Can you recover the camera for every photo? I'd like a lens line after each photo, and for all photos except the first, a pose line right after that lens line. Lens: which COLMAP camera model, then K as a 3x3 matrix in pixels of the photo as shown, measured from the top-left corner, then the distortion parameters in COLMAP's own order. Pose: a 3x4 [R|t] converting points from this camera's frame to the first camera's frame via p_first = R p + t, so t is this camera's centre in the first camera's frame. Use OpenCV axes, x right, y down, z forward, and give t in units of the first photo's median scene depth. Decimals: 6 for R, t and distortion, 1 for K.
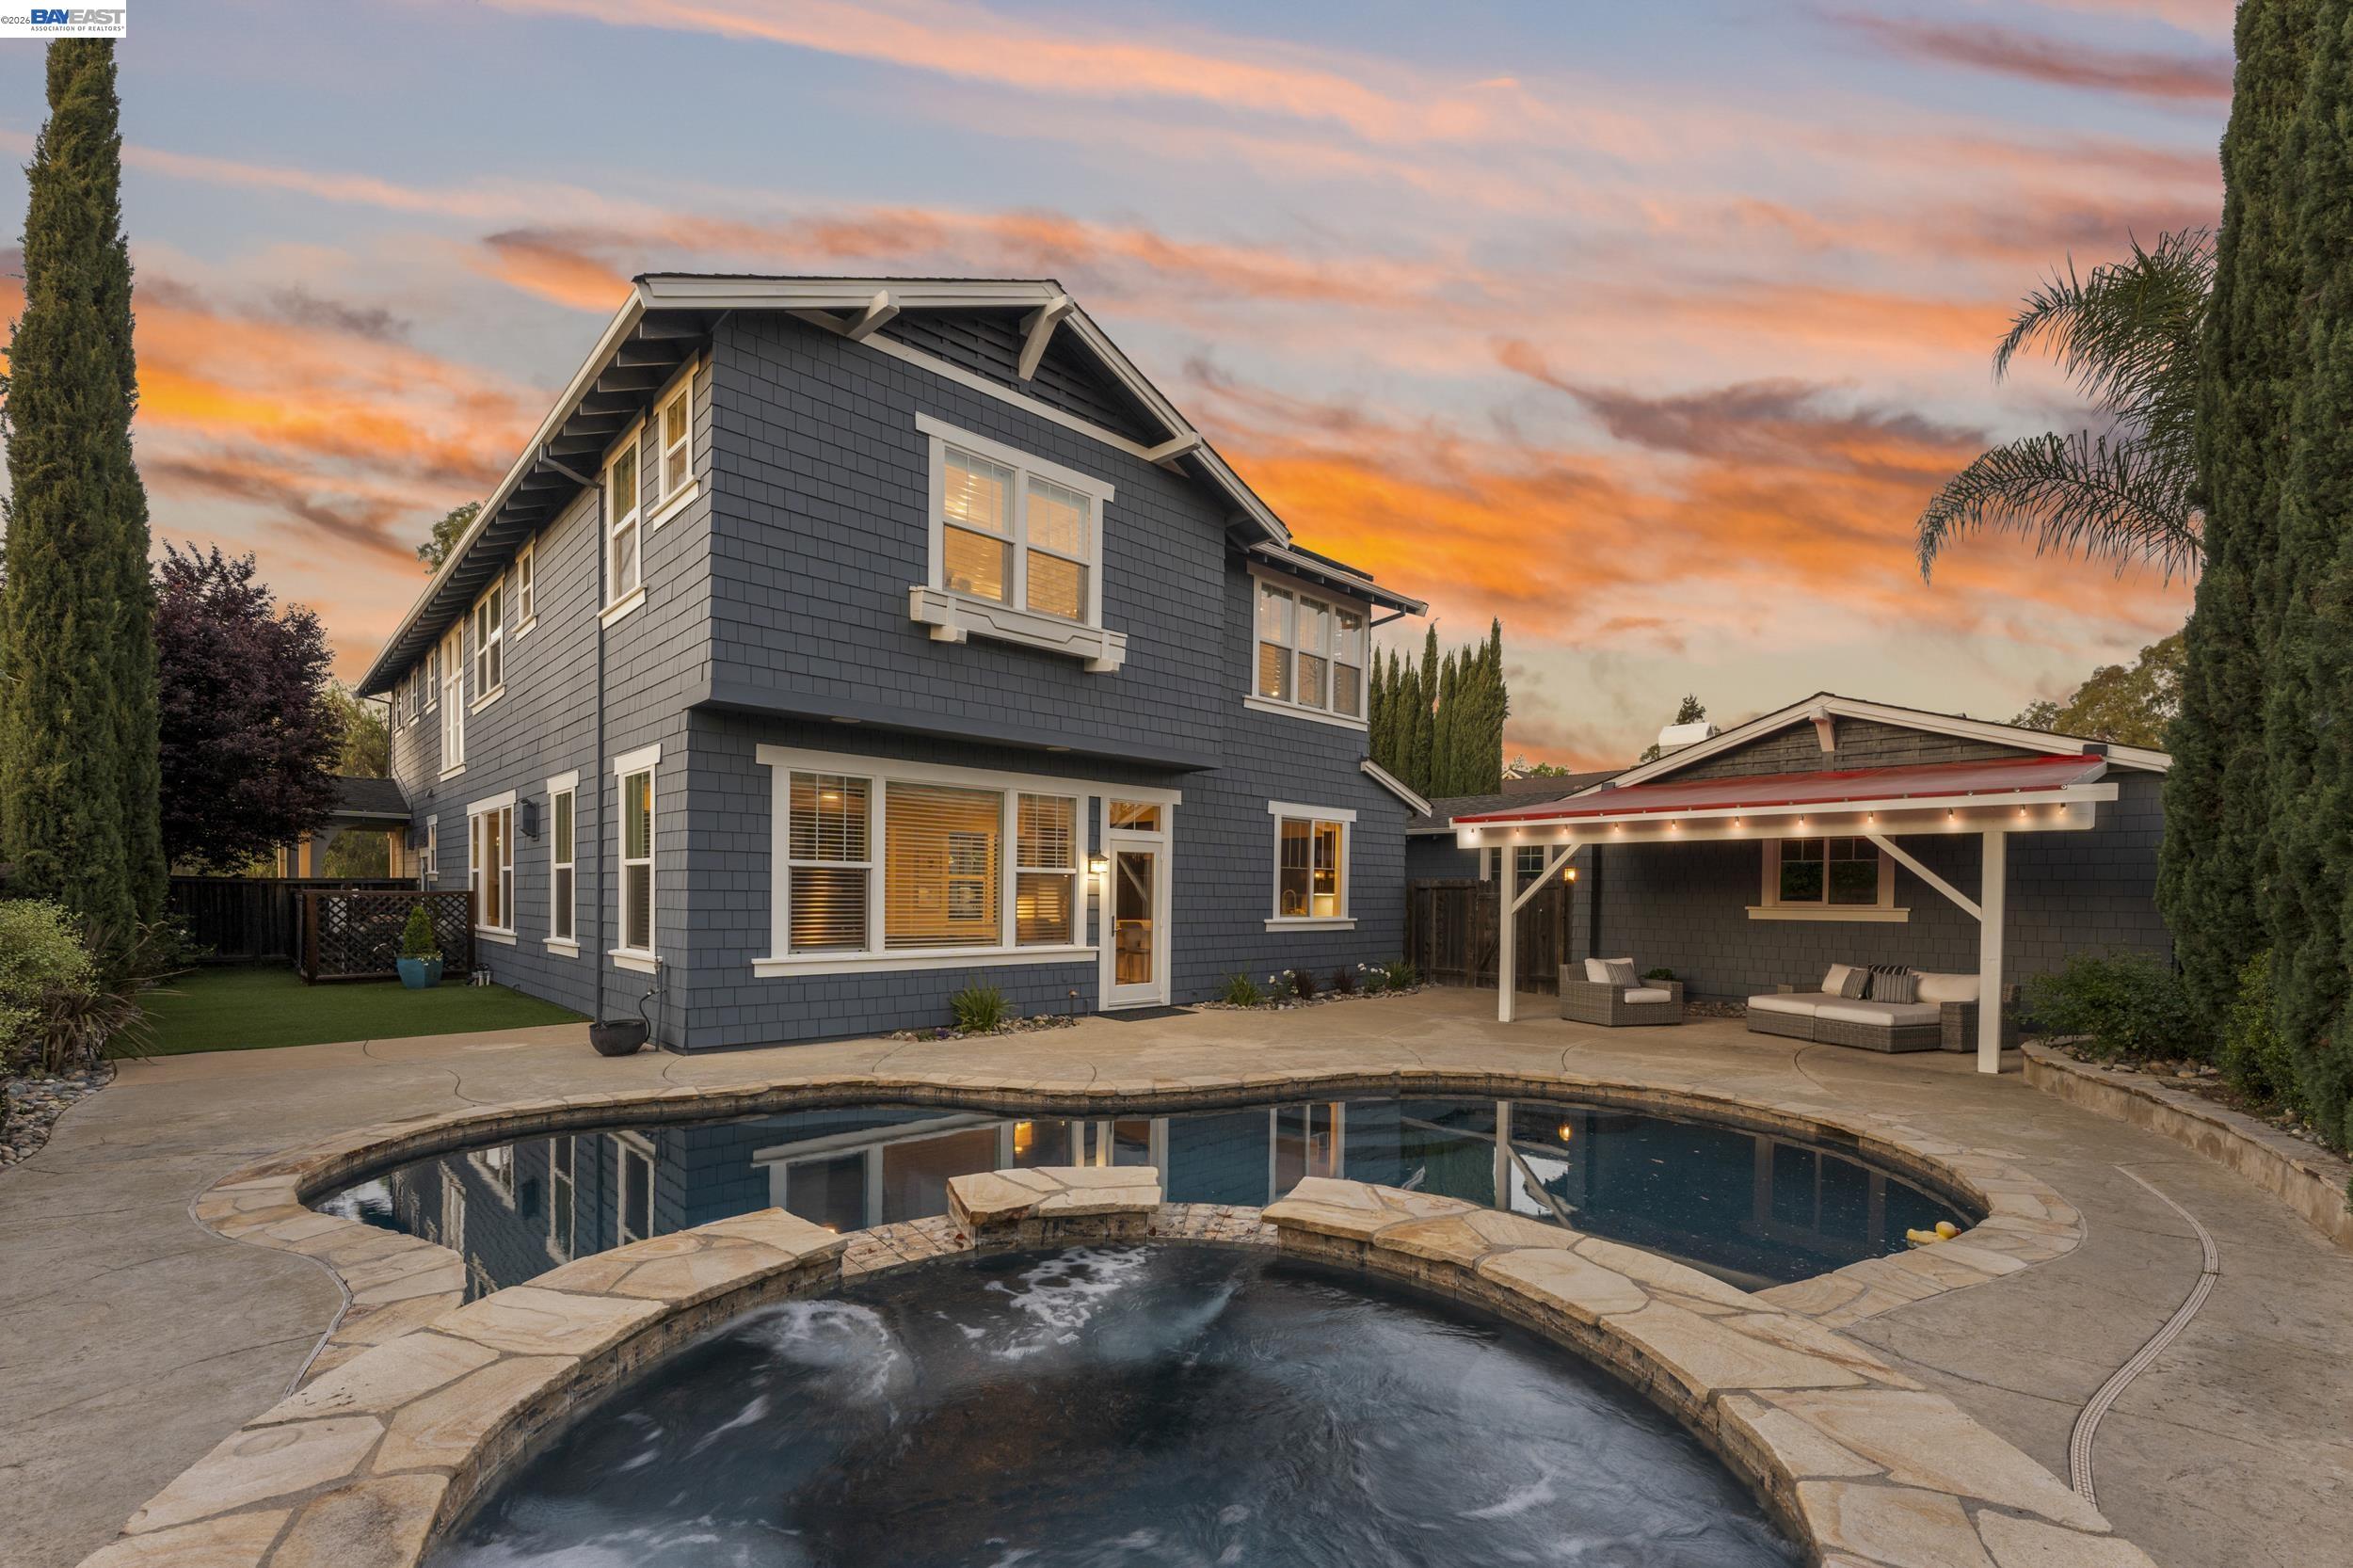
lens RADIAL K [[992.7, 0, 1172.4], [0, 992.7, 908.7], [0, 0, 1]] dist [0.001240, 0.000272]
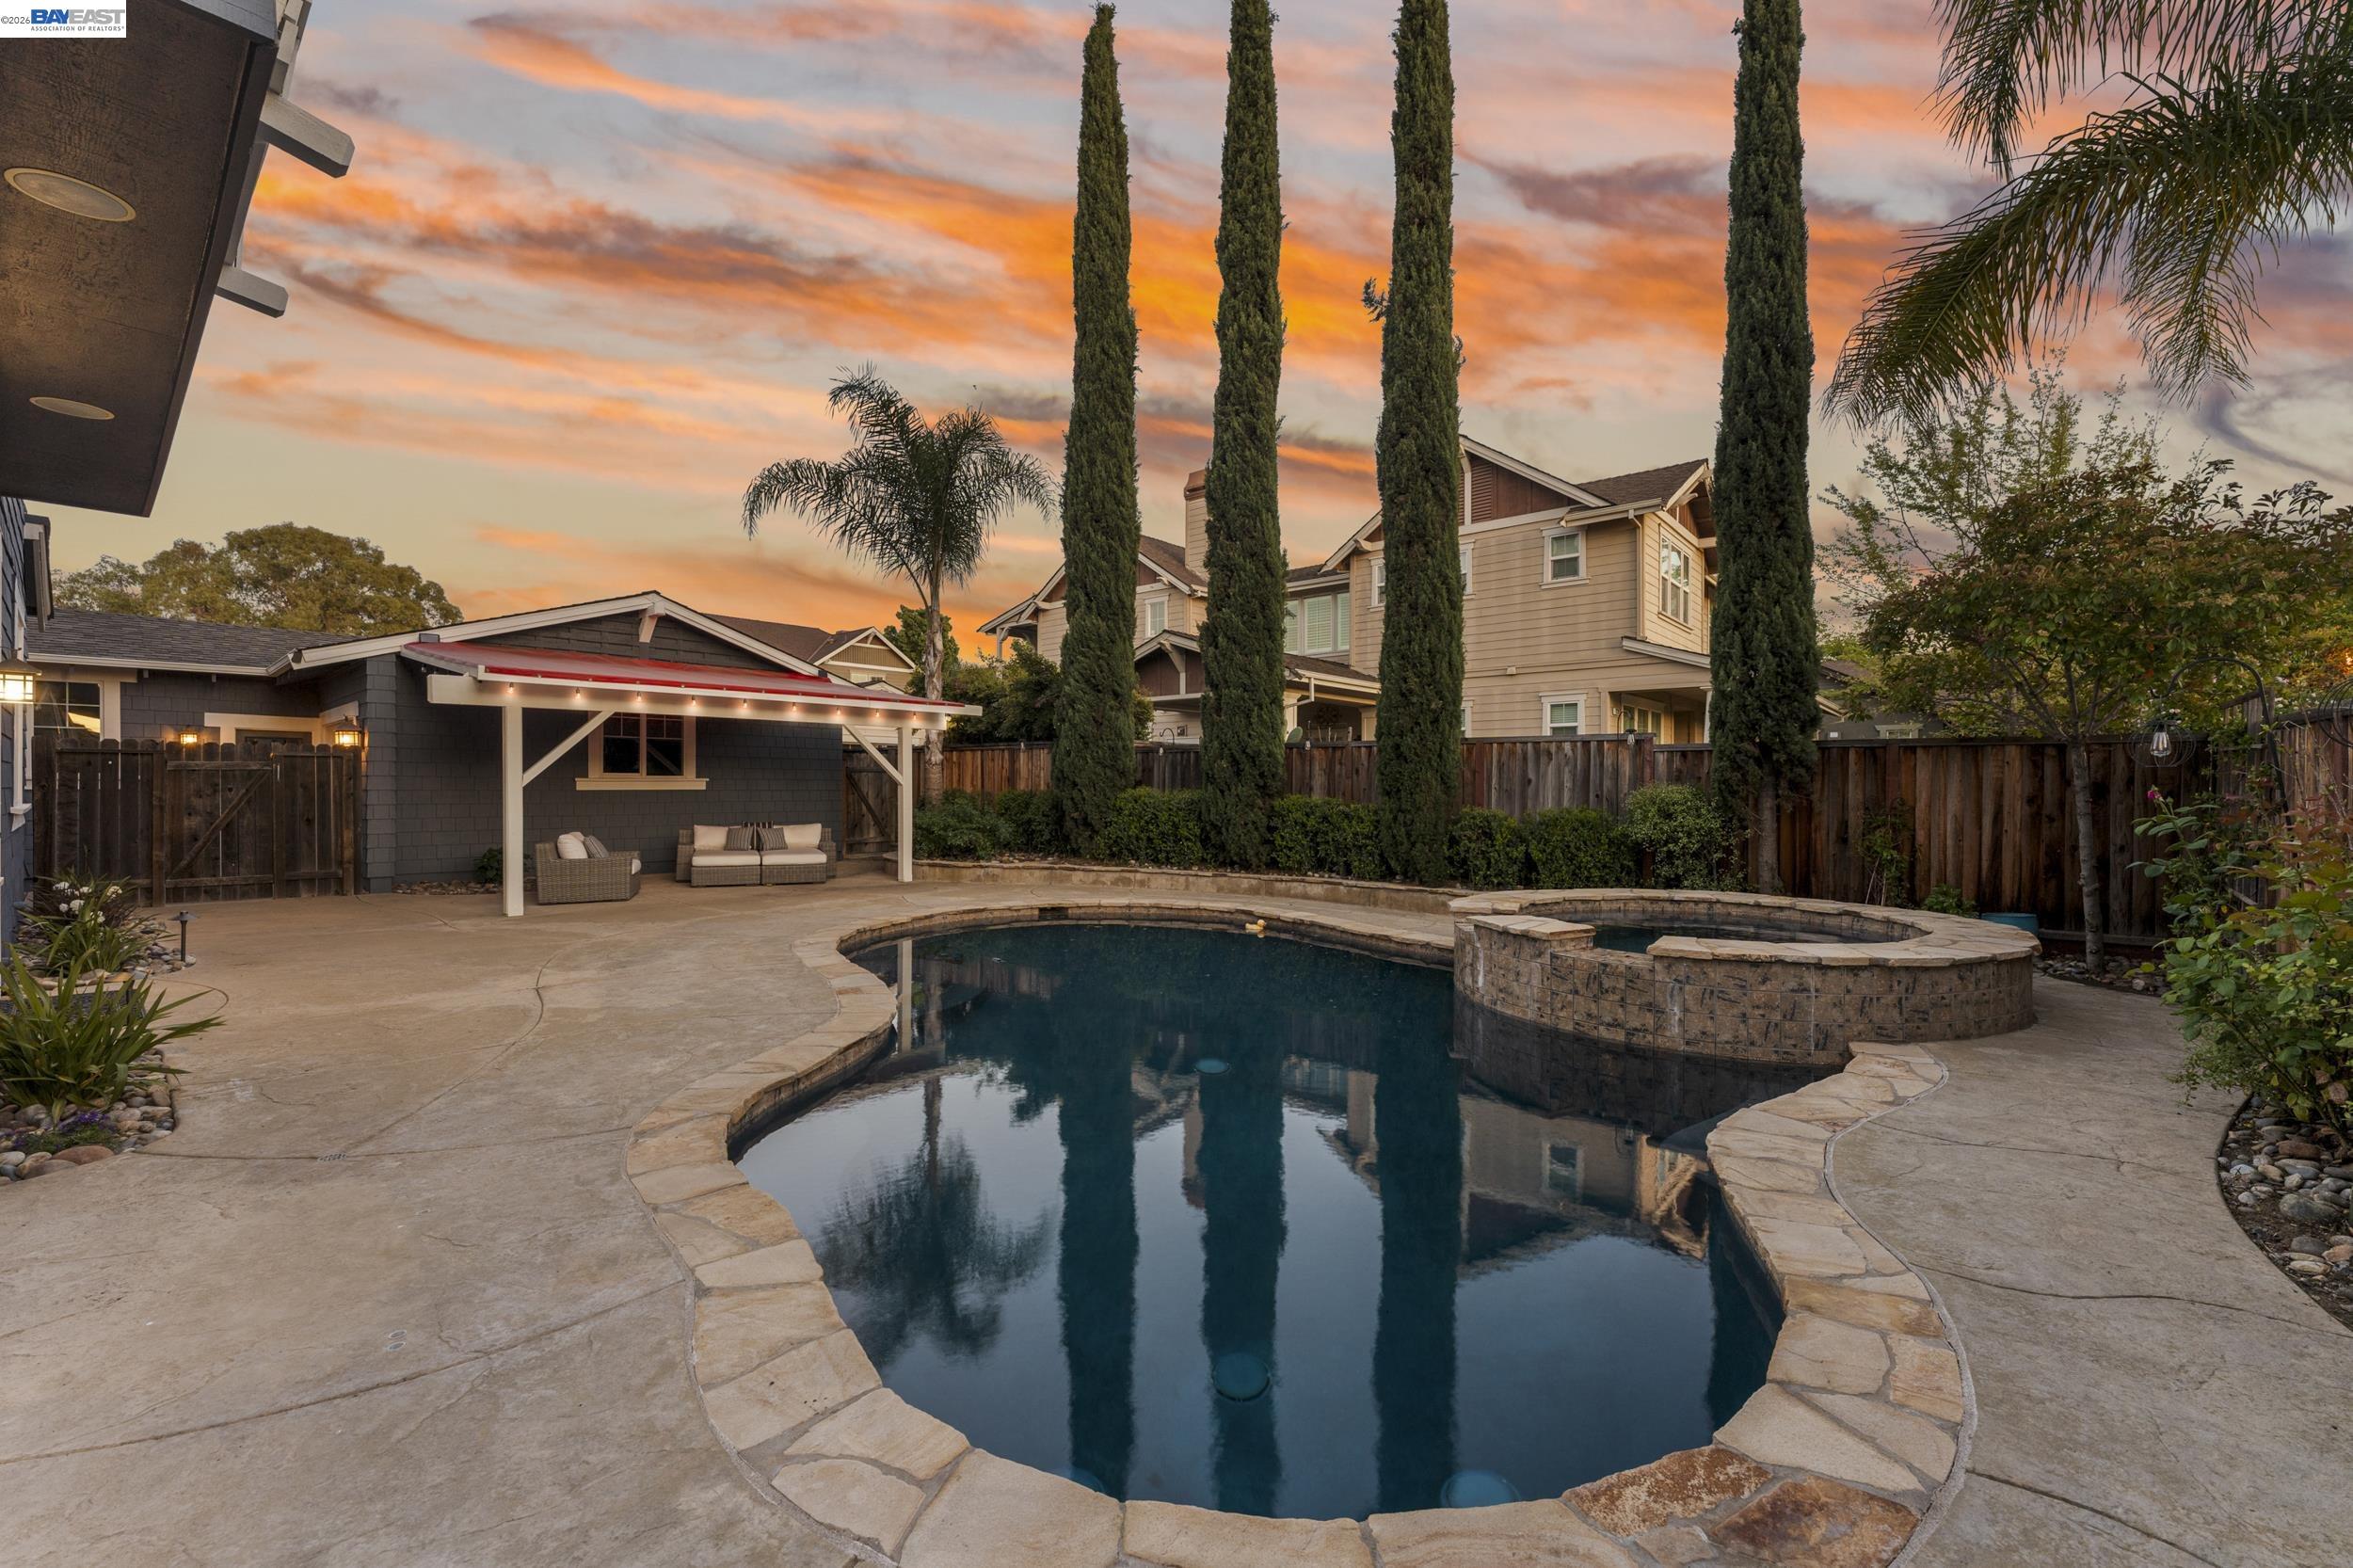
lens RADIAL K [[952.0, 0, 1175.2], [0, 952.0, 783.7], [0, 0, 1]] dist [0.002589, -0.001003]
pose [[-0.095063, -0.010113, 0.995420, -0.566311], [0.010990, 0.999877, 0.011208, -0.000685], [-0.995411, 0.012005, -0.094940, 0.573230]]
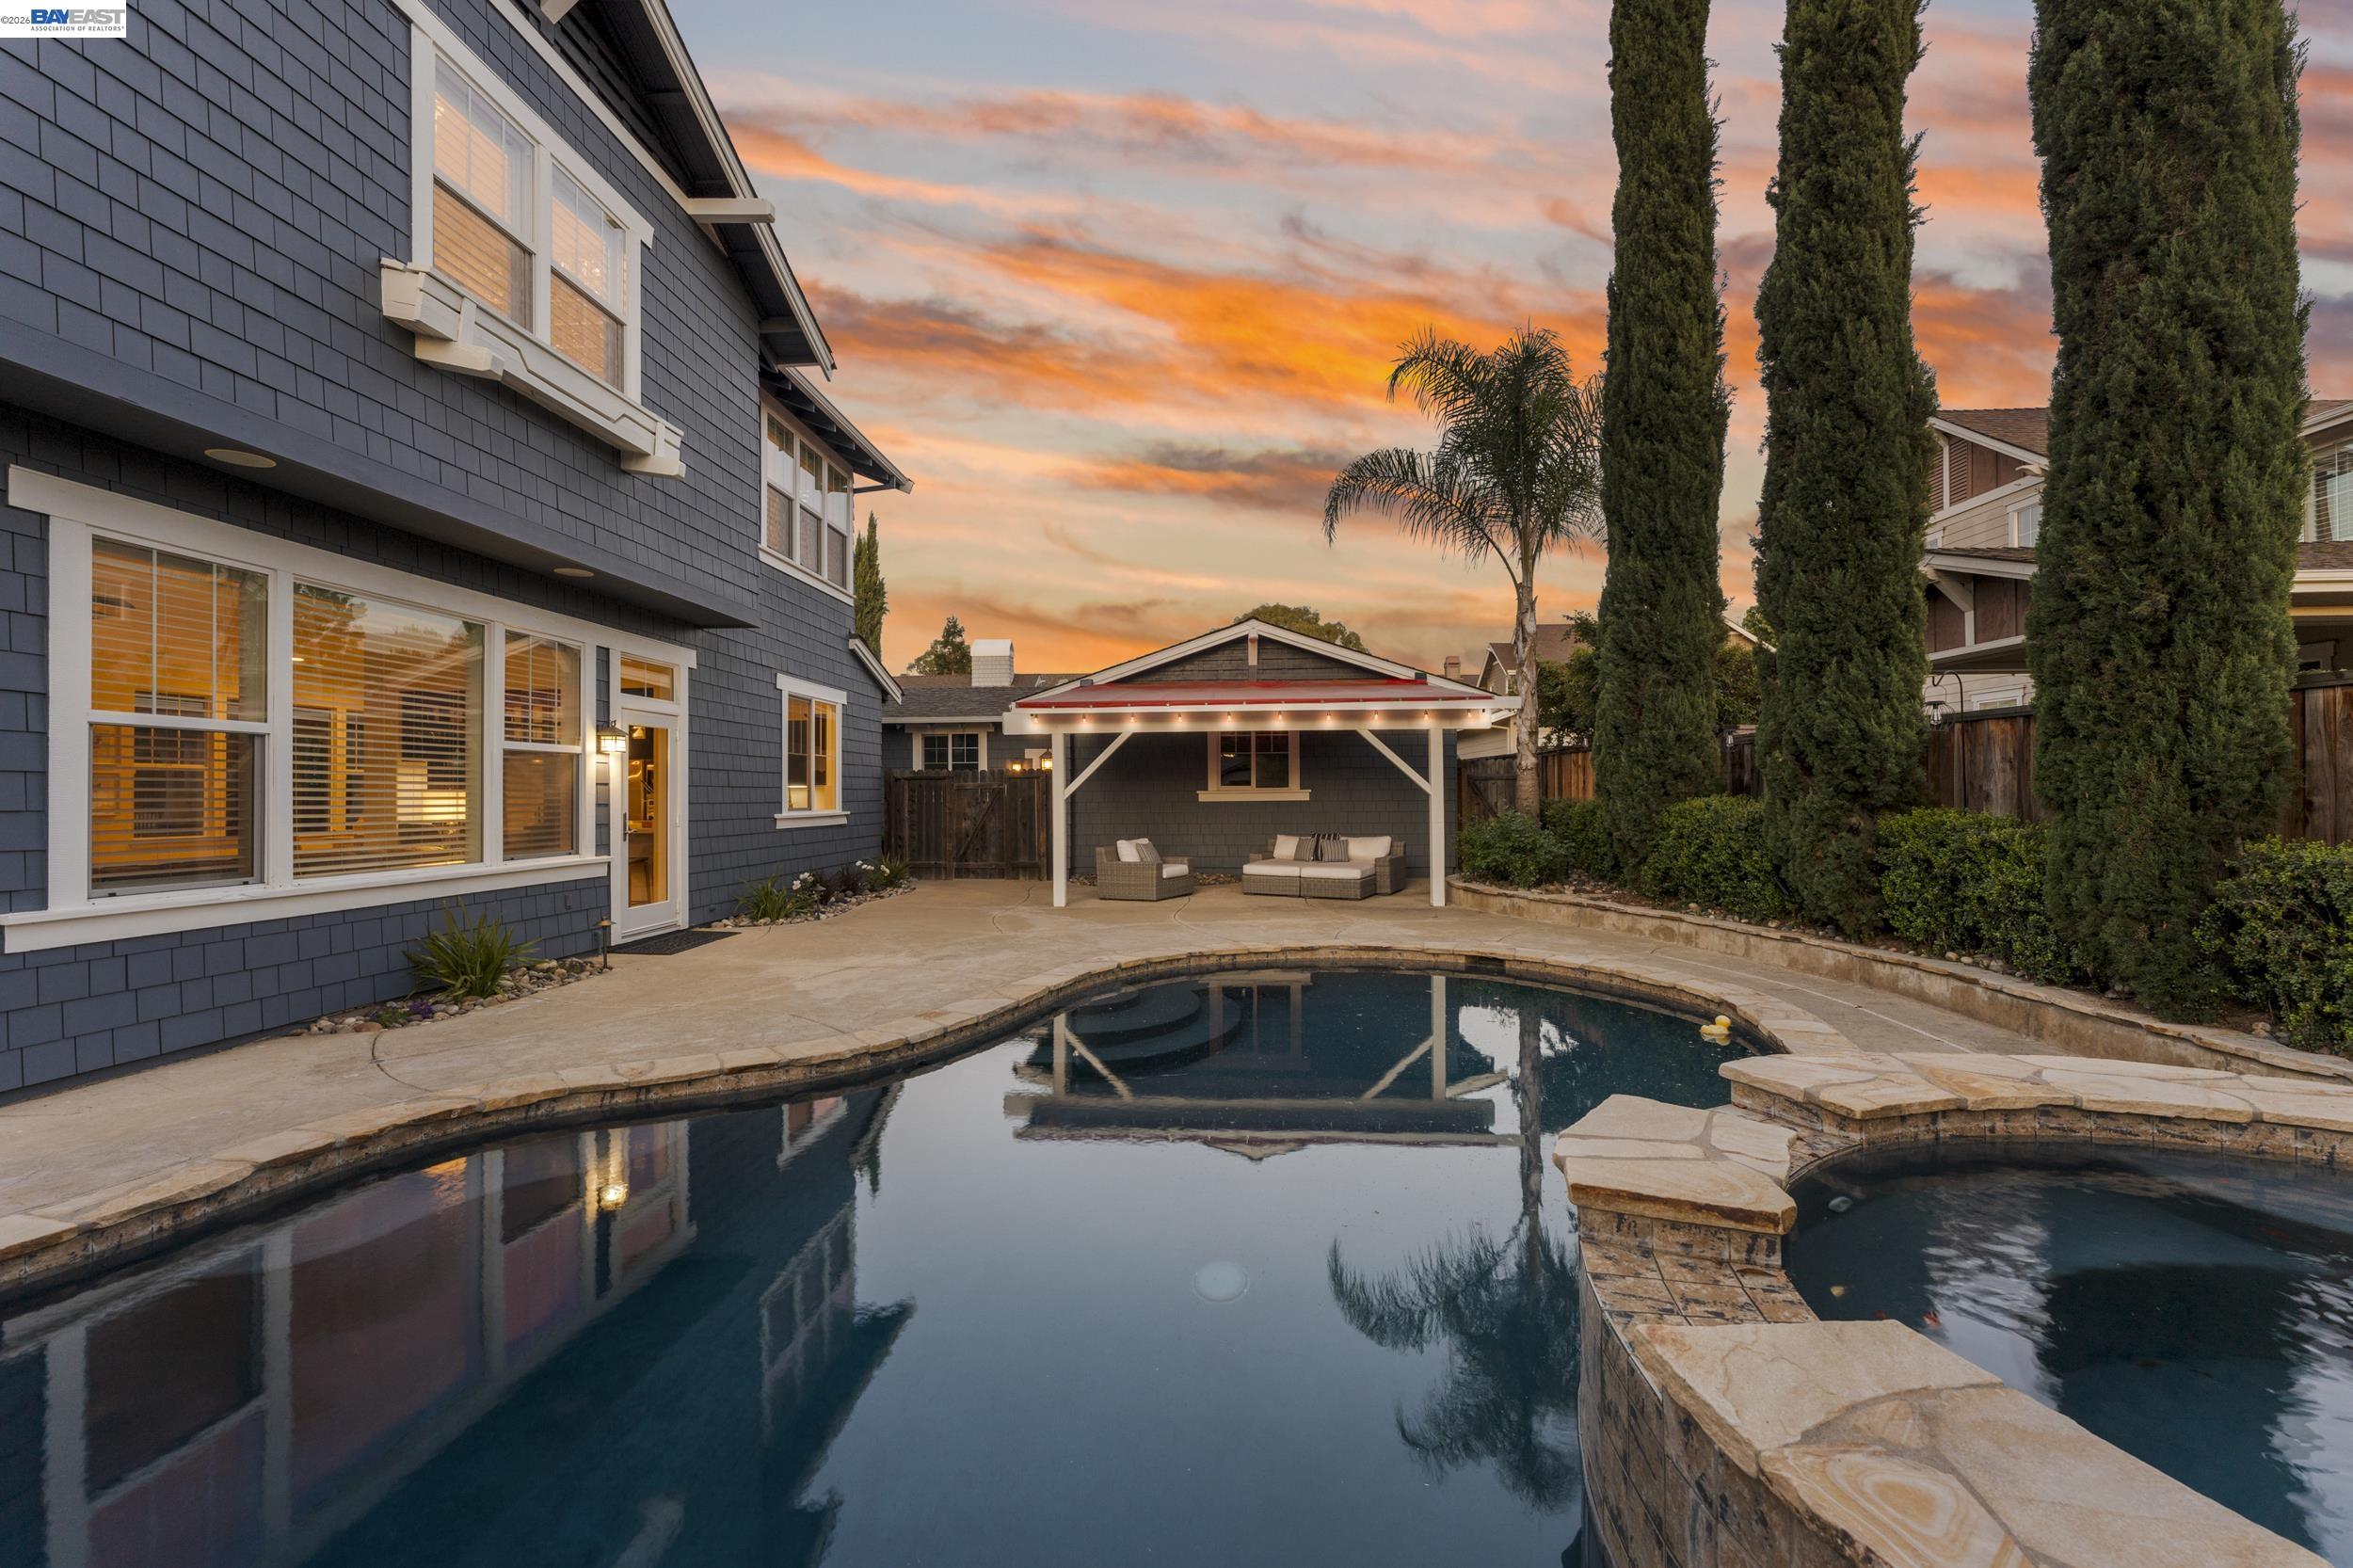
lens RADIAL K [[952.0, 0, 1168.7], [0, 952.0, 786.0], [0, 0, 1]] dist [0.002589, -0.001003]
pose [[0.731964, -0.009174, 0.681282, -0.265086], [0.024978, 0.999599, -0.013376, 0.007469], [-0.680885, 0.026808, 0.731899, 0.234796]]
